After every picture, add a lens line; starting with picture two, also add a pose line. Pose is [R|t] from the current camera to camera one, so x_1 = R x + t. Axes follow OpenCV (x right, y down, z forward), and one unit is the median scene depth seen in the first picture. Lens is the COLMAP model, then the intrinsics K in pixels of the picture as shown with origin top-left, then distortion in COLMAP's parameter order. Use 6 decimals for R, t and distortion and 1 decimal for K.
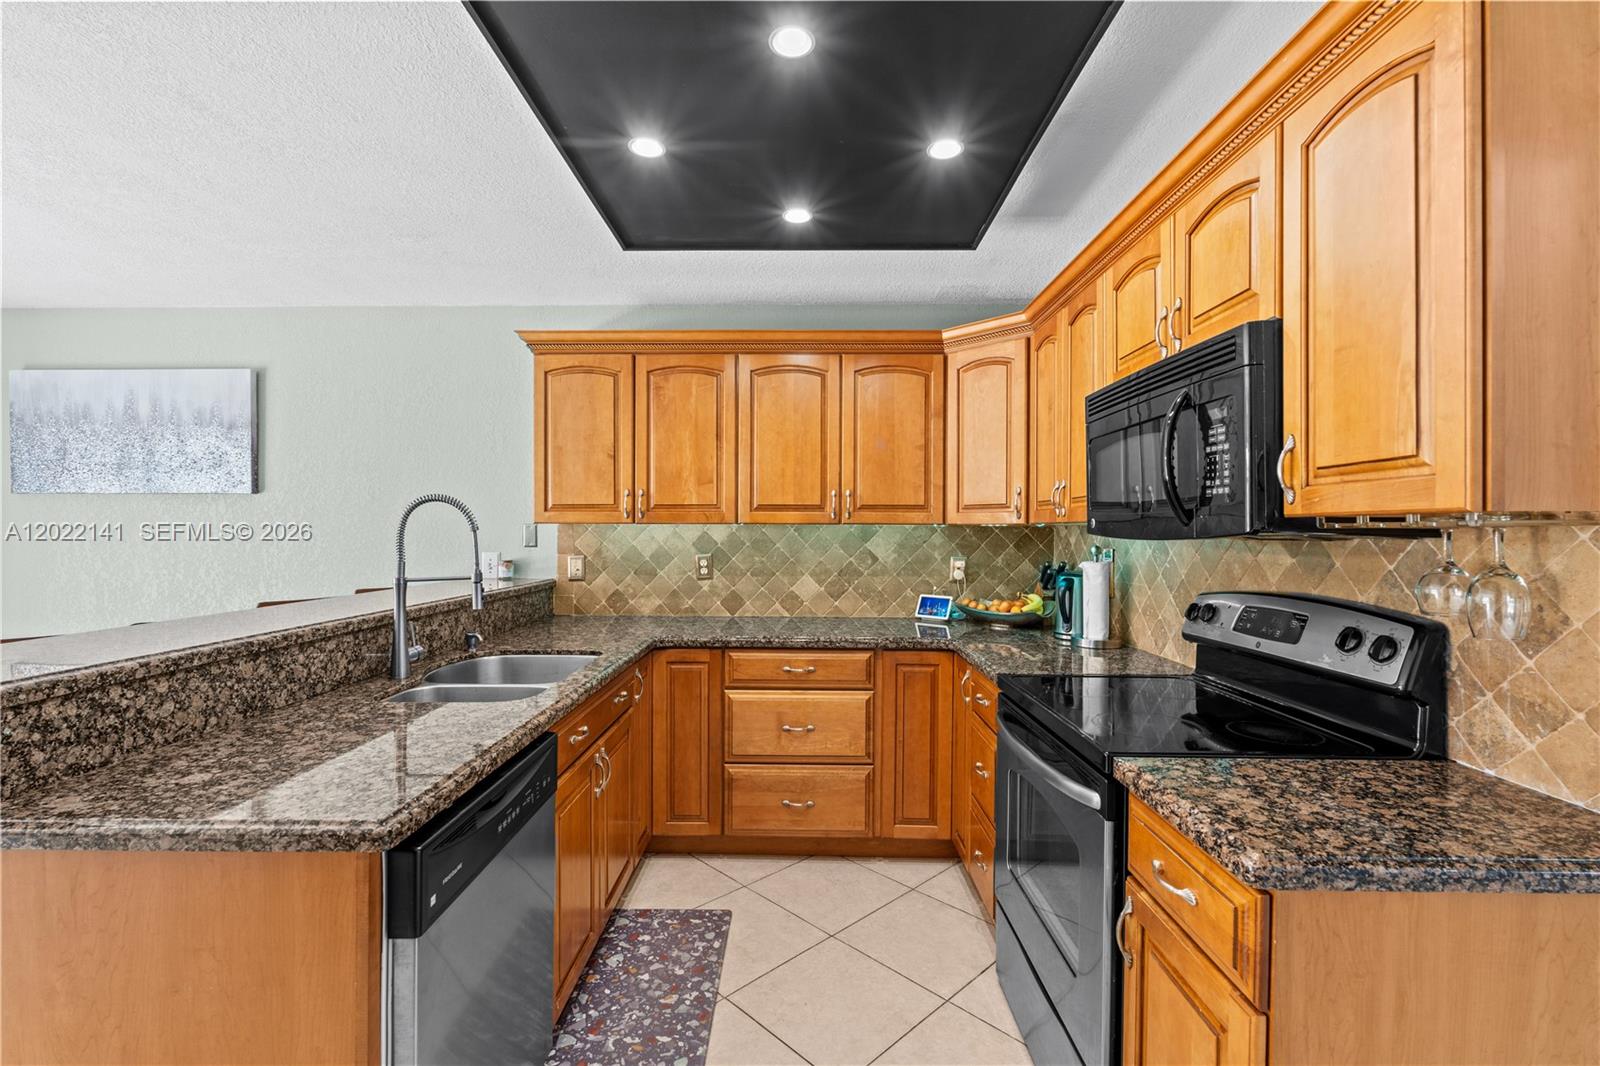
lens RADIAL K [[694.4, 0, 798.7], [0, 694.4, 531.2], [0, 0, 1]] dist [-0.008903, 0.002435]
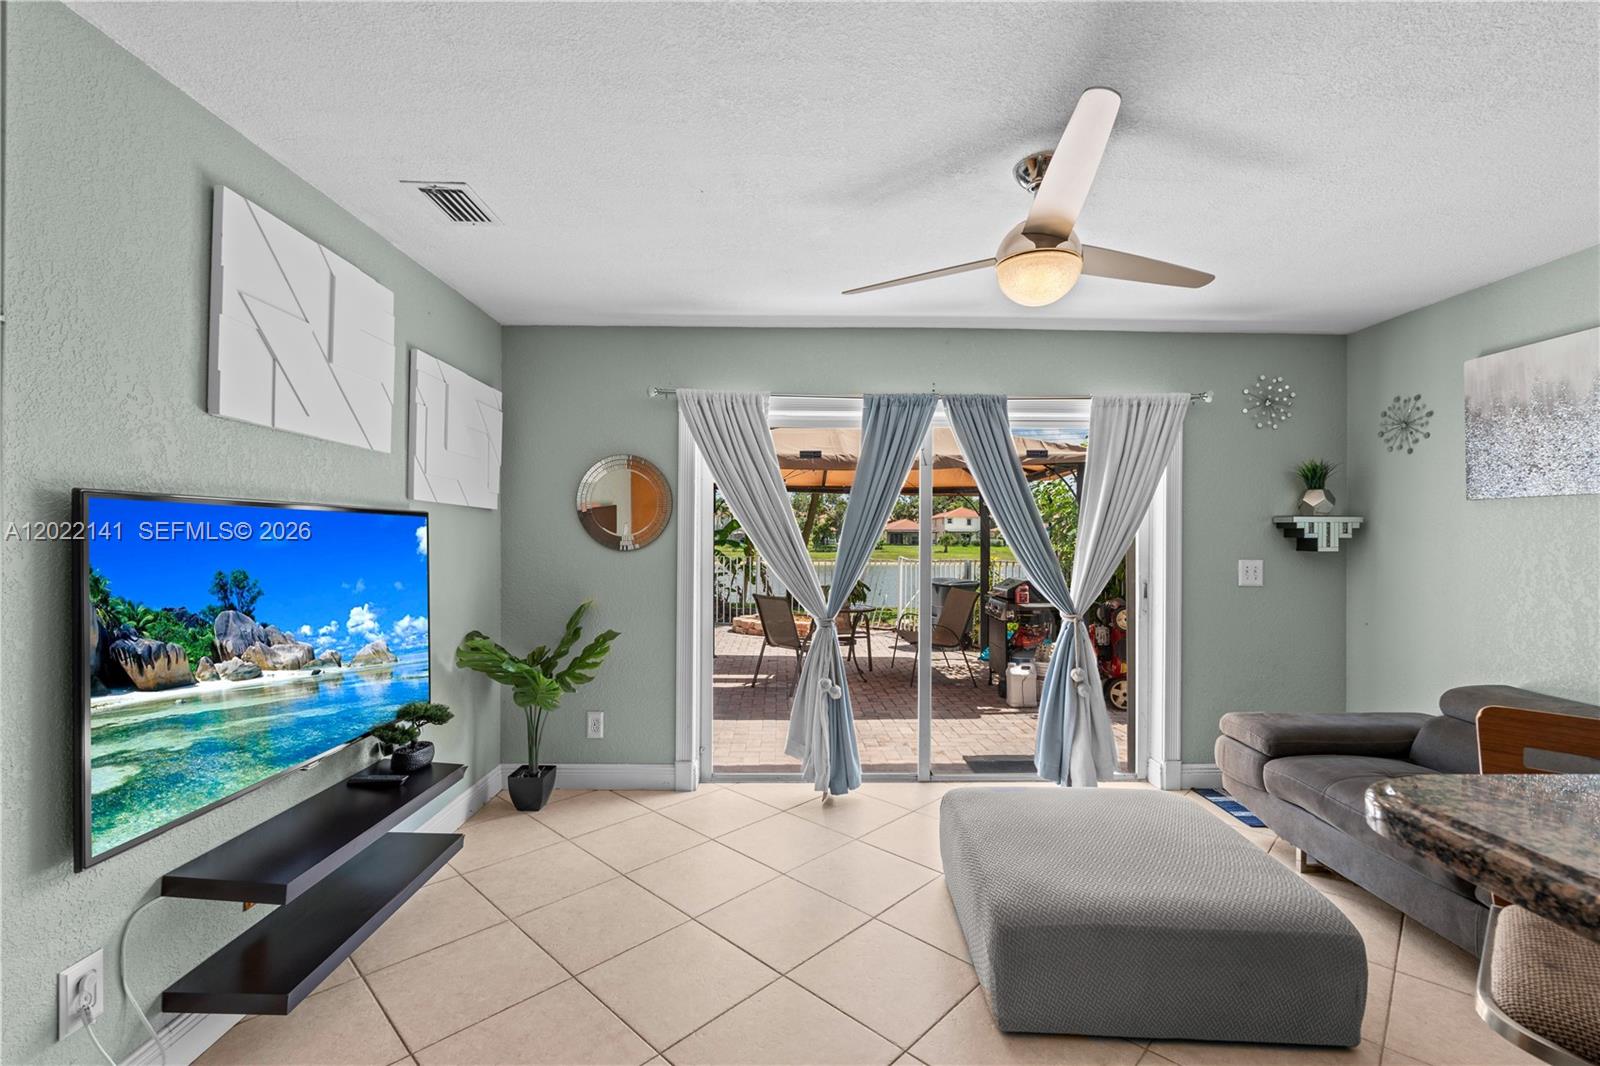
lens RADIAL K [[694.4, 0, 799.6], [0, 694.4, 532.8], [0, 0, 1]] dist [-0.008903, 0.002435]
pose [[0.034120, -0.005134, -0.999405, -0.352028], [-0.009127, 0.999944, -0.005448, -0.001307], [0.999376, 0.009308, 0.034072, 0.141168]]
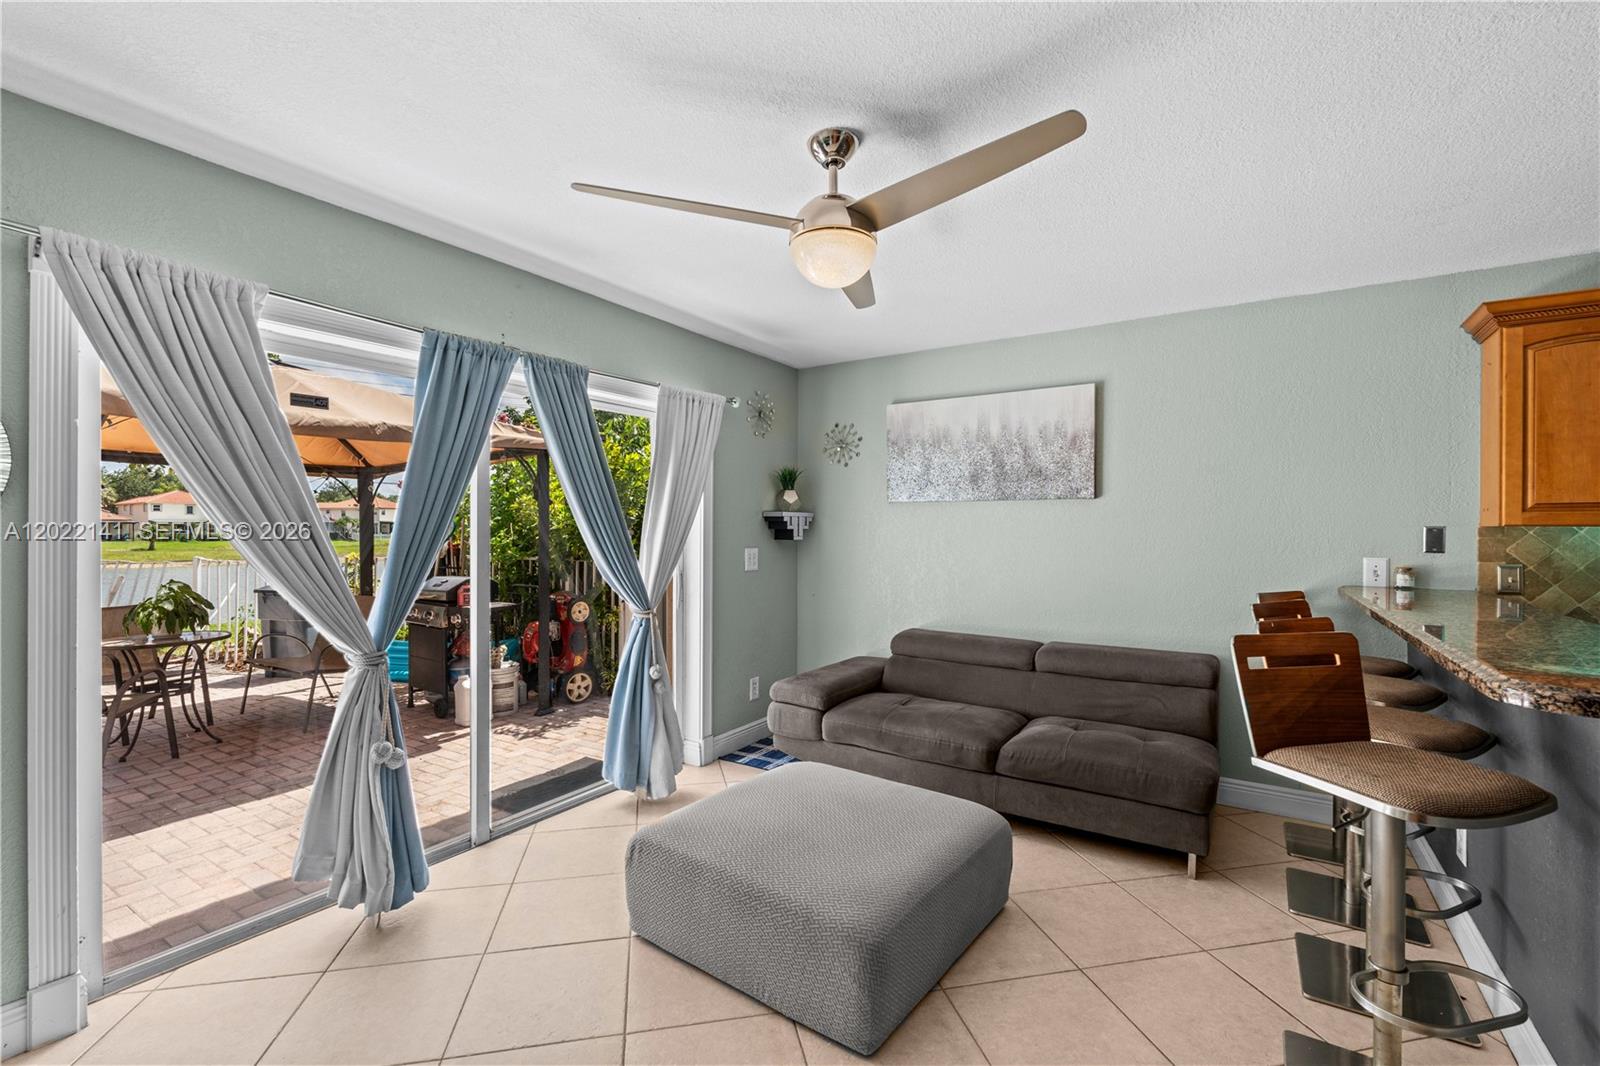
lens RADIAL K [[694.4, 0, 799.1], [0, 694.4, 532.9], [0, 0, 1]] dist [-0.008903, 0.002435]
pose [[0.844606, 0.003302, -0.535378, -0.733243], [-0.003867, 0.999993, 0.000066, 0.000743], [0.535374, 0.002015, 0.844613, -0.200137]]
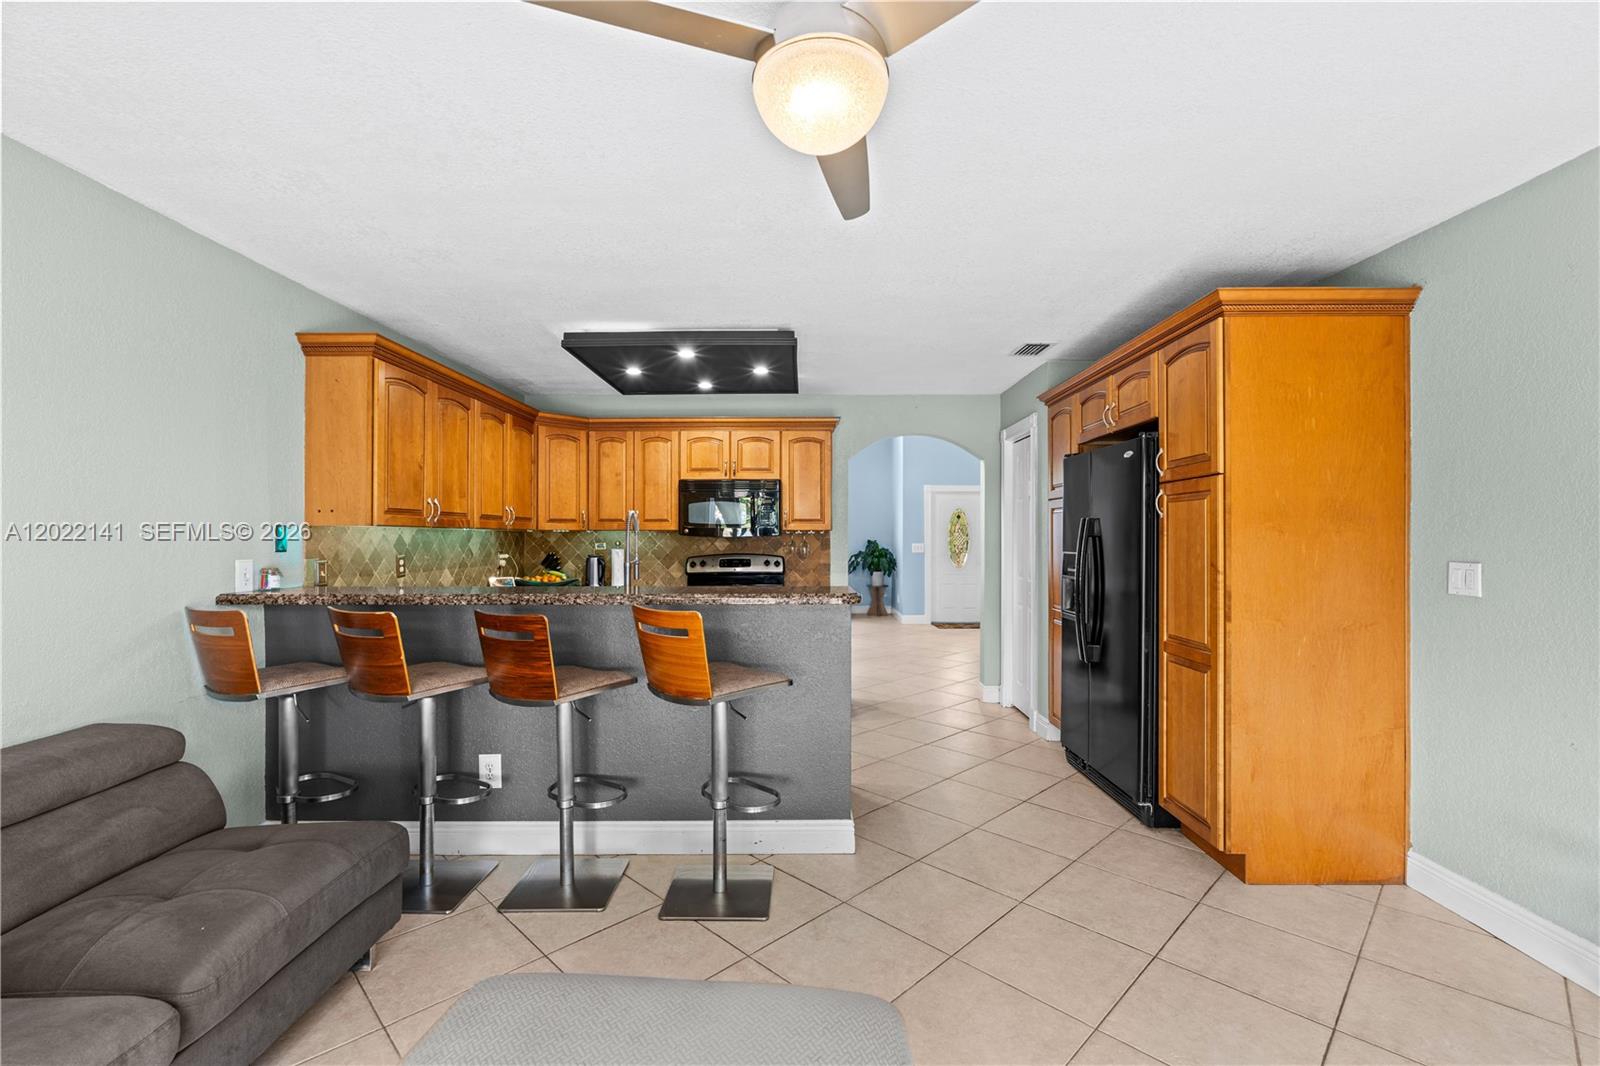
lens RADIAL K [[694.4, 0, 798.6], [0, 694.4, 530.6], [0, 0, 1]] dist [-0.008903, 0.002435]
pose [[-0.002183, 0.006294, 0.999978, -1.545127], [0.000684, 0.999980, -0.006293, 0.002009], [-0.999997, 0.000670, -0.002187, 0.430920]]
